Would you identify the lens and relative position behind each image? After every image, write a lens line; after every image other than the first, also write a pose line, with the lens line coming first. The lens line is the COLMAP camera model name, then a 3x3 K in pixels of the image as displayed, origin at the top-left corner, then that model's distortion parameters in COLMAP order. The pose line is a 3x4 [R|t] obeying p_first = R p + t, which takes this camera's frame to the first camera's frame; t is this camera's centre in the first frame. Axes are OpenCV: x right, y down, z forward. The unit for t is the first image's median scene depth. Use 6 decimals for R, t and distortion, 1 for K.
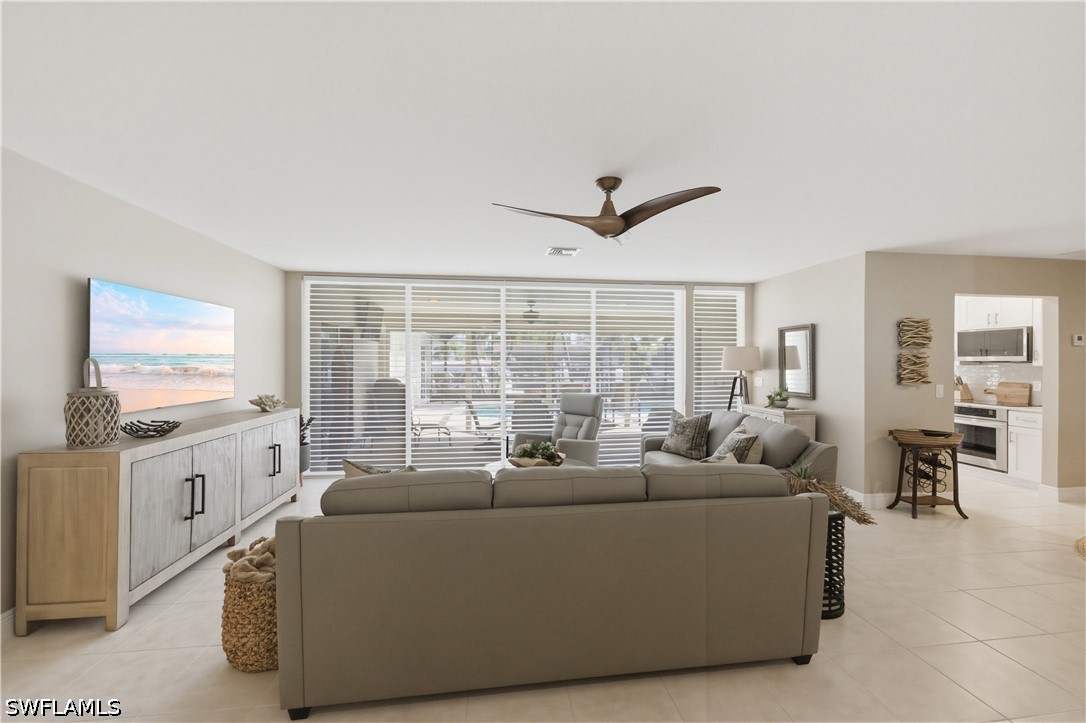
lens RADIAL K [[438.6, 0, 550.3], [0, 438.6, 362.6], [0, 0, 1]] dist [-0.003322, 0.004175]
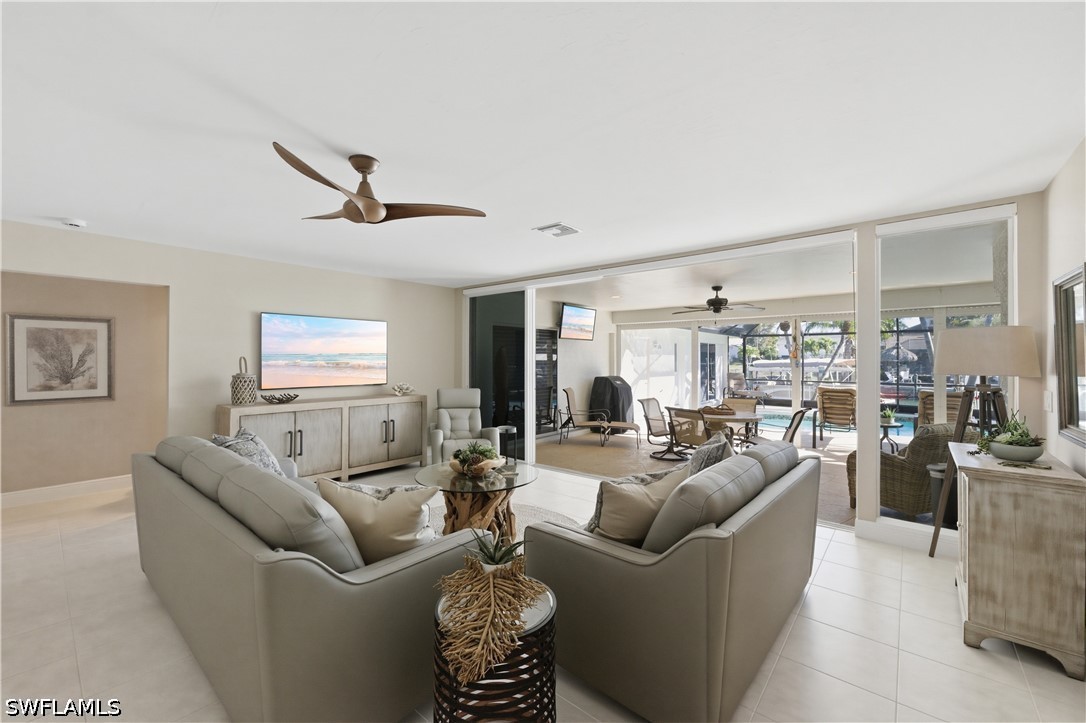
lens RADIAL K [[438.6, 0, 551.8], [0, 438.6, 361.2], [0, 0, 1]] dist [-0.003322, 0.004175]
pose [[0.672448, 0.001292, -0.740143, 0.679361], [-0.001644, 0.999999, 0.000252, 0.003883], [0.740143, 0.001048, 0.672449, 0.425732]]
